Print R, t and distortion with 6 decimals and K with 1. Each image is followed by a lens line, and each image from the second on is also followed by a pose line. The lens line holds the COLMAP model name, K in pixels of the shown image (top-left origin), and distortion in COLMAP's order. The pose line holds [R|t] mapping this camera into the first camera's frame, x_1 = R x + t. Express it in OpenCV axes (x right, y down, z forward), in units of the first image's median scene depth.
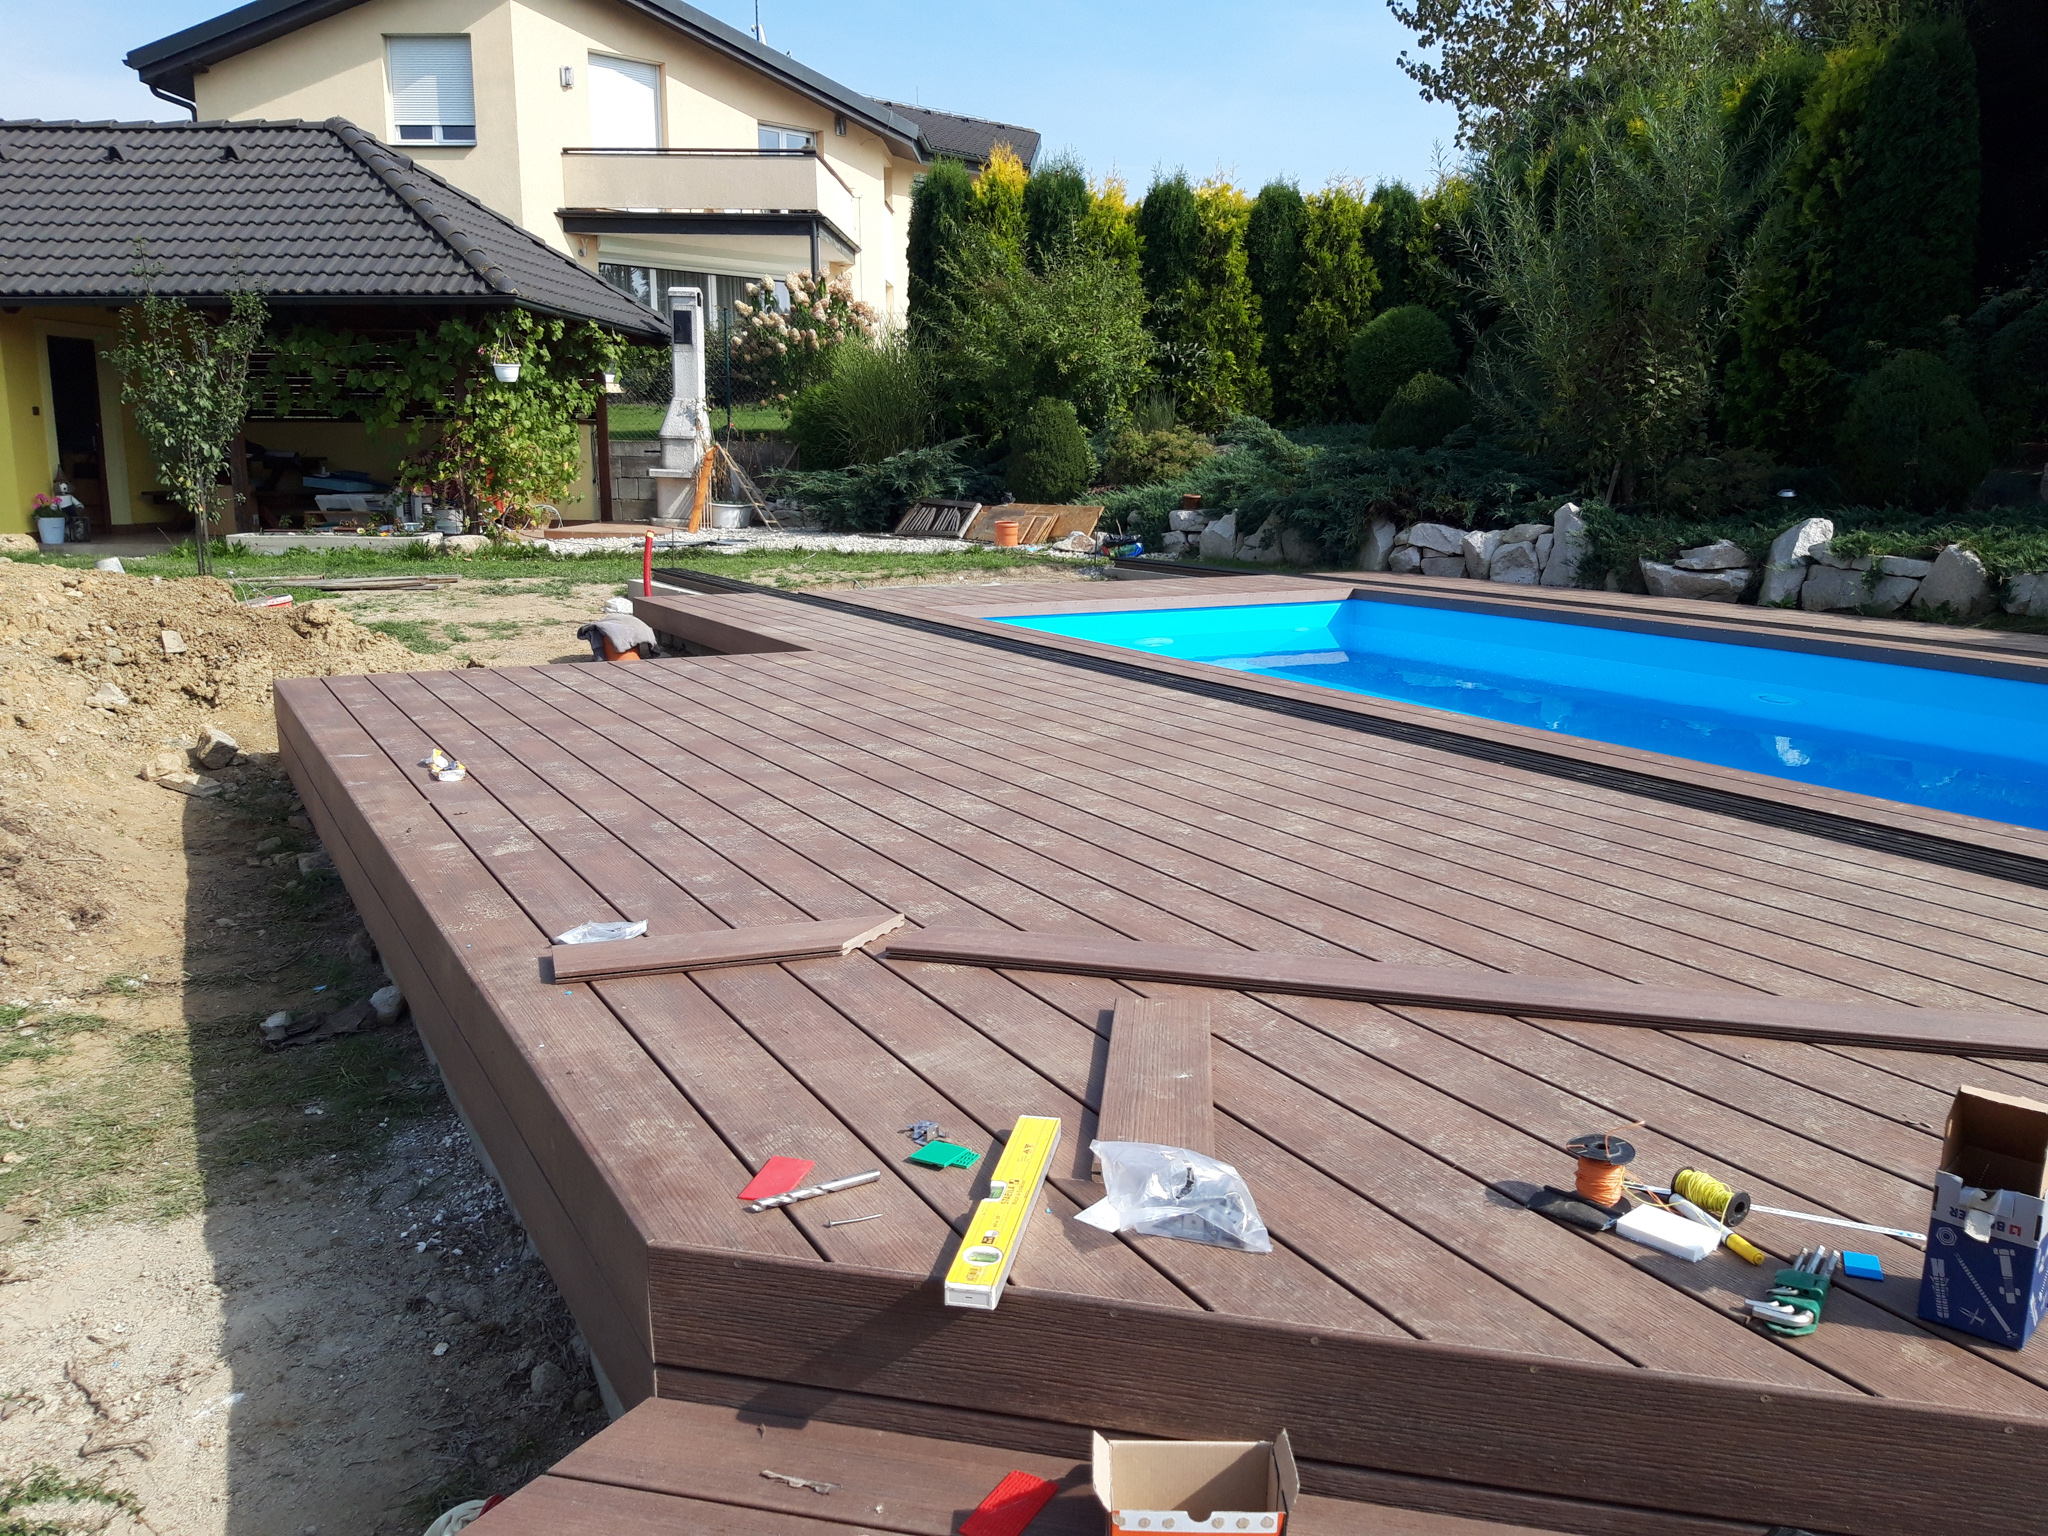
lens RADIAL K [[1562.7, 0, 1029.3], [0, 1562.7, 782.9], [0, 0, 1]] dist [0.052440, -0.095445]
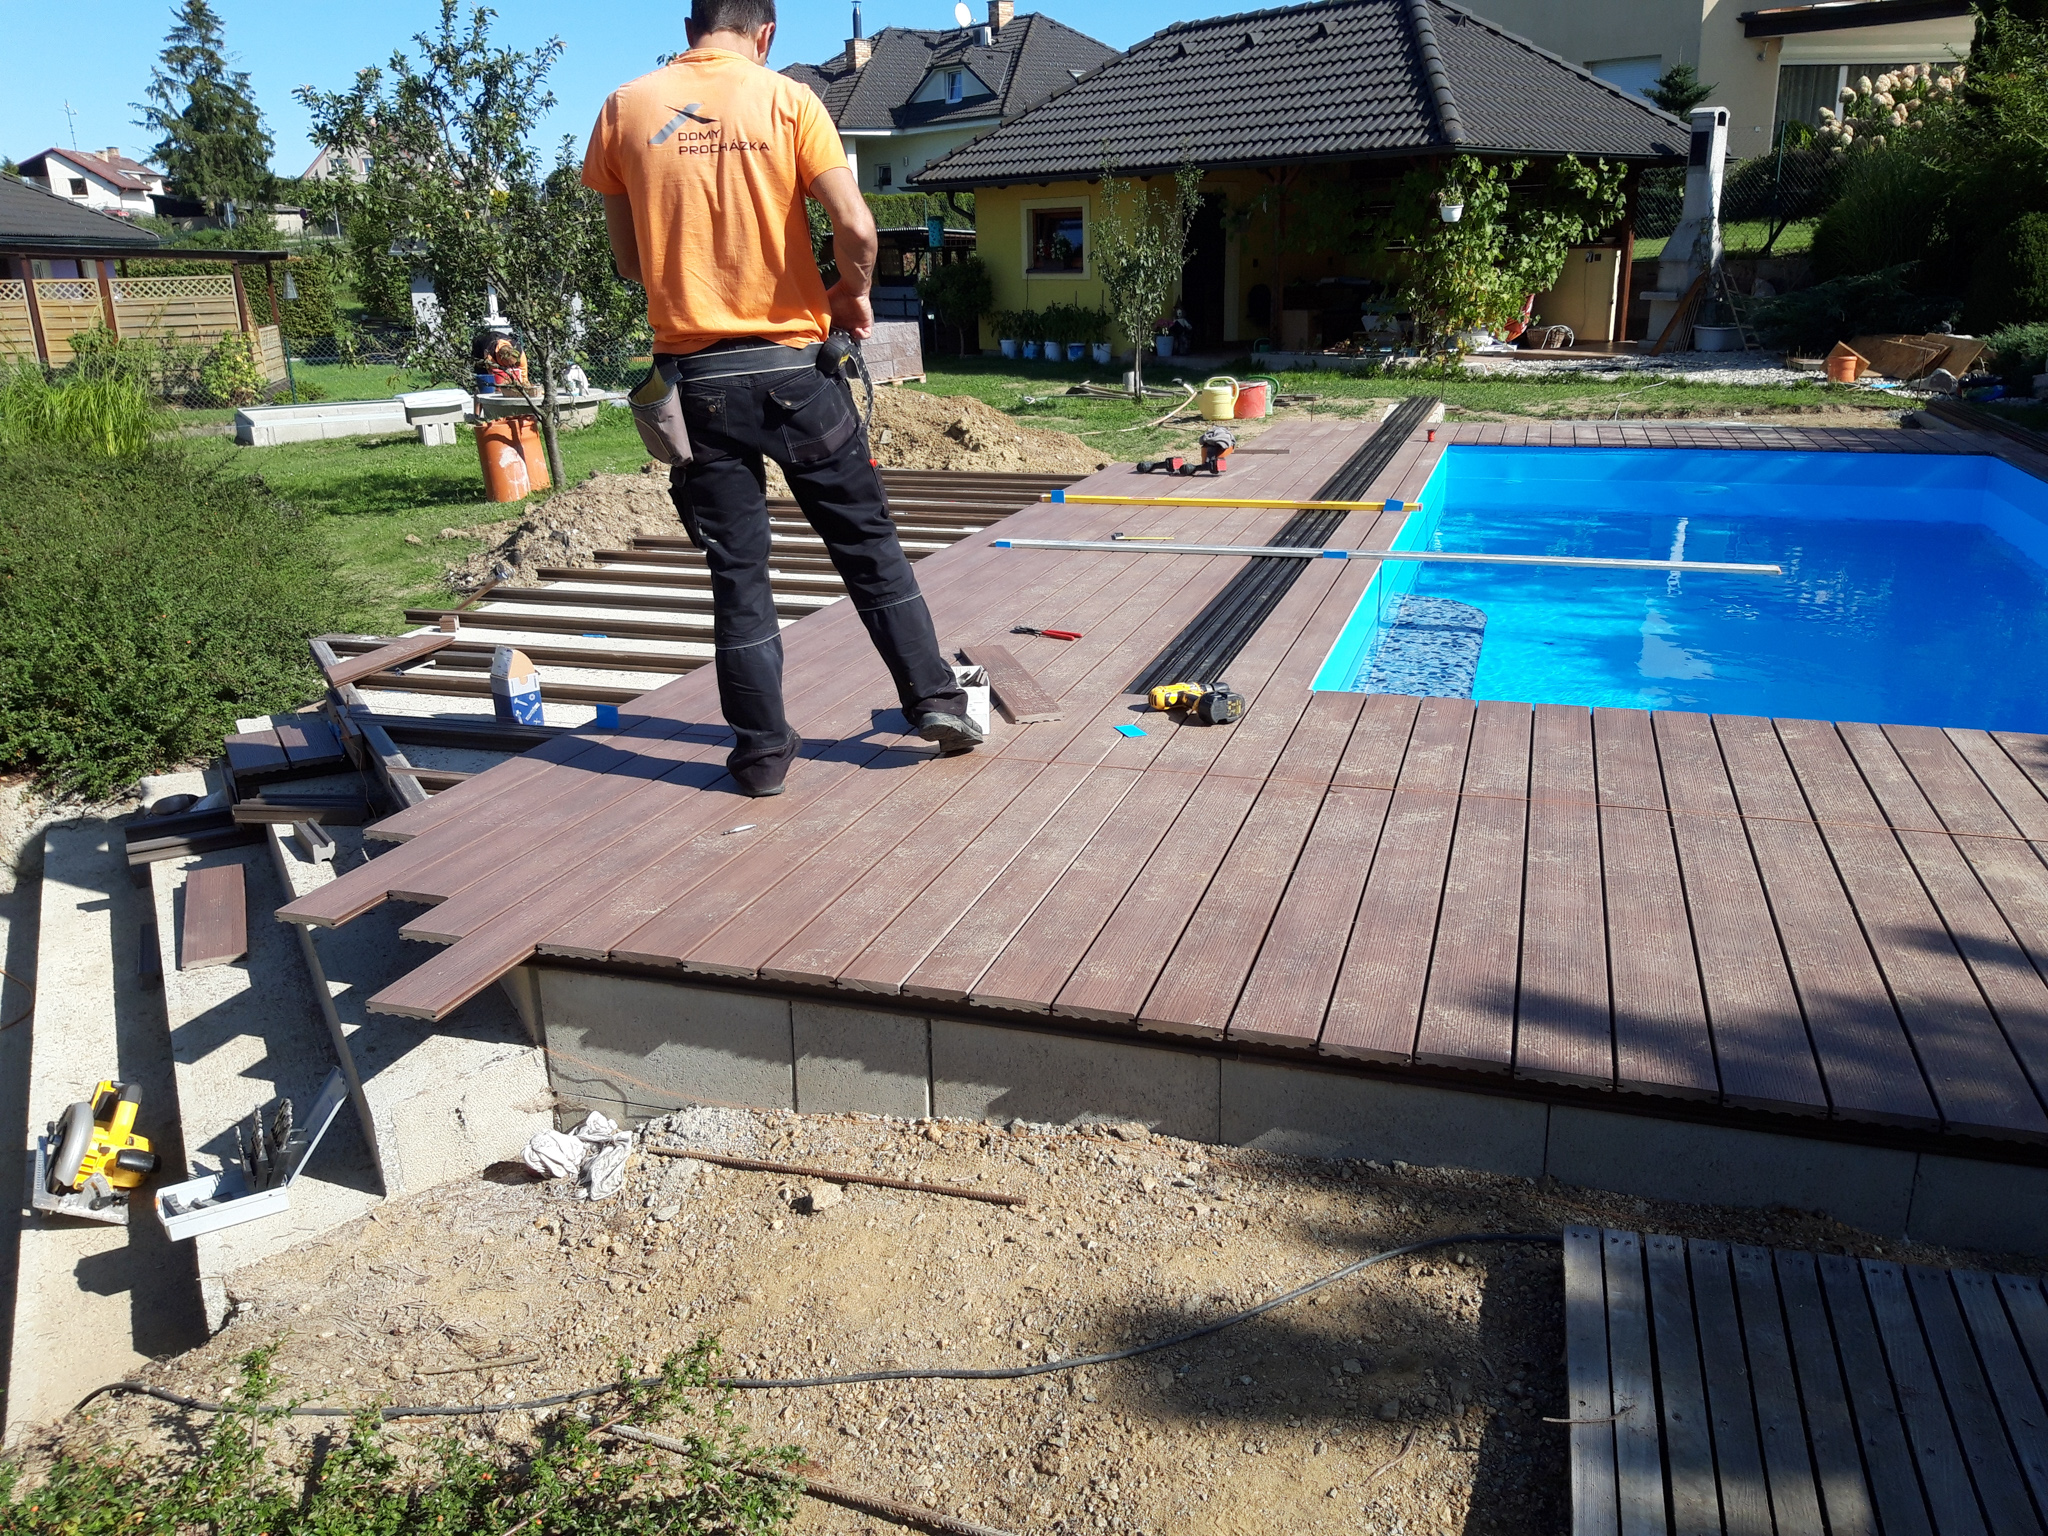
lens RADIAL K [[1562.7, 0, 1048.3], [0, 1562.7, 758.0], [0, 0, 1]] dist [0.052440, -0.095445]
pose [[0.678096, 0.205946, -0.705529, 0.360390], [-0.128071, 0.978362, 0.162496, -0.020480], [0.723729, -0.019830, 0.689799, -0.013965]]
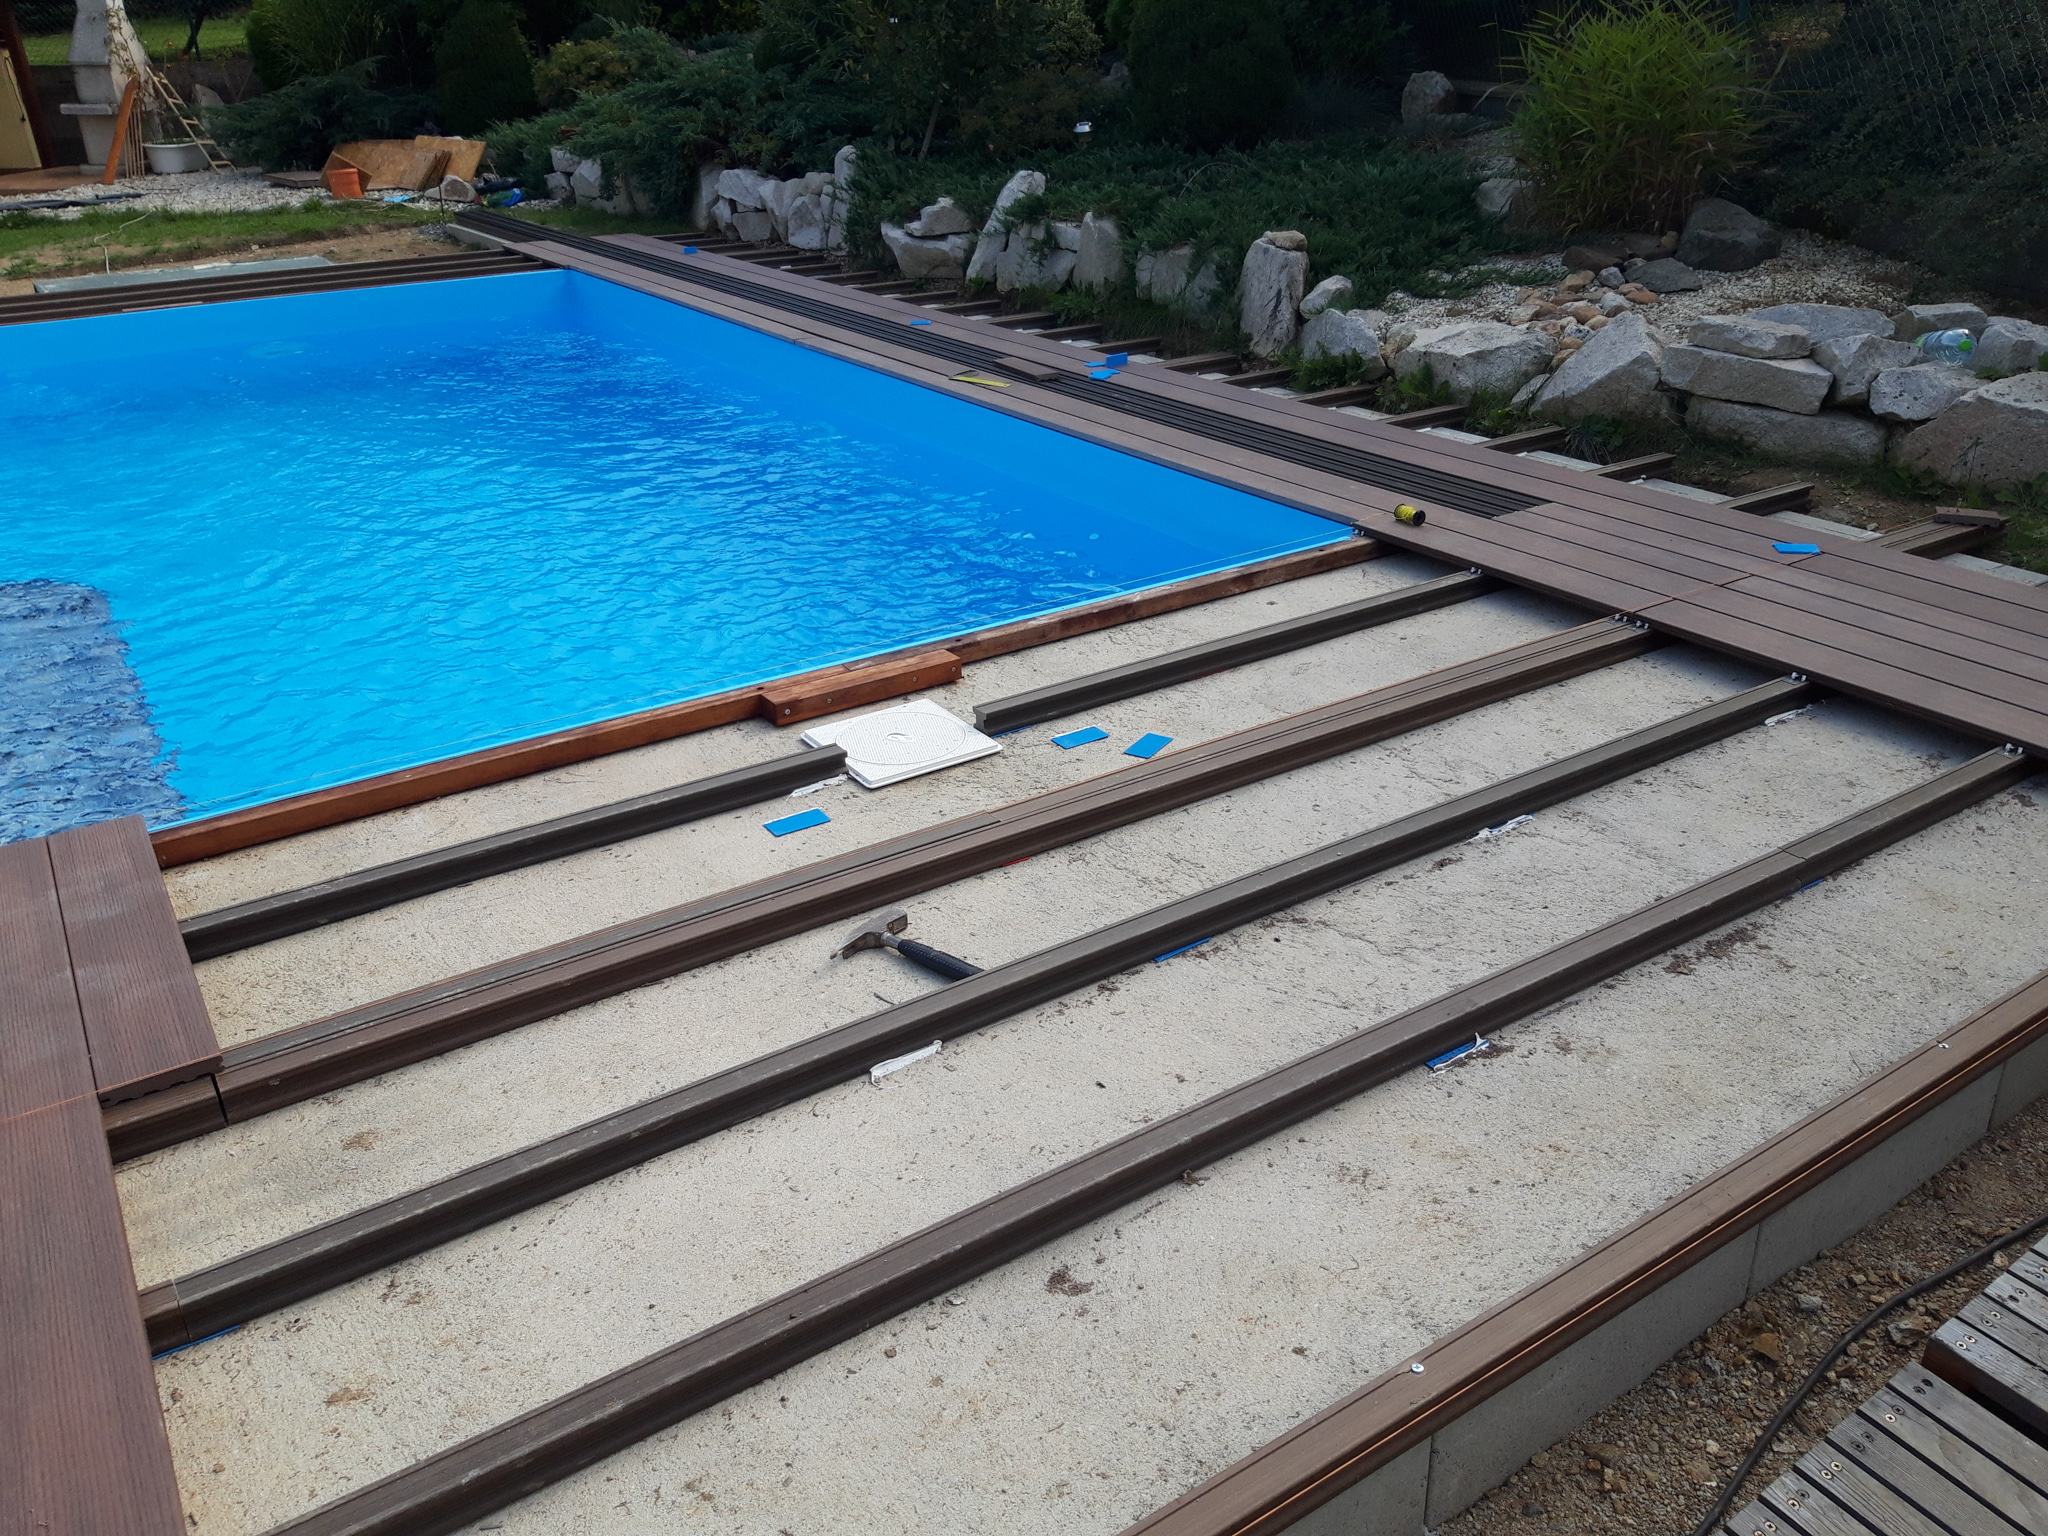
lens RADIAL K [[1562.7, 0, 1032.2], [0, 1562.7, 760.5], [0, 0, 1]] dist [0.052440, -0.095445]
pose [[0.997691, -0.053525, 0.041805, 0.286725], [0.042314, 0.971354, 0.233839, -0.036966], [-0.053124, -0.231530, 0.971376, 0.069535]]
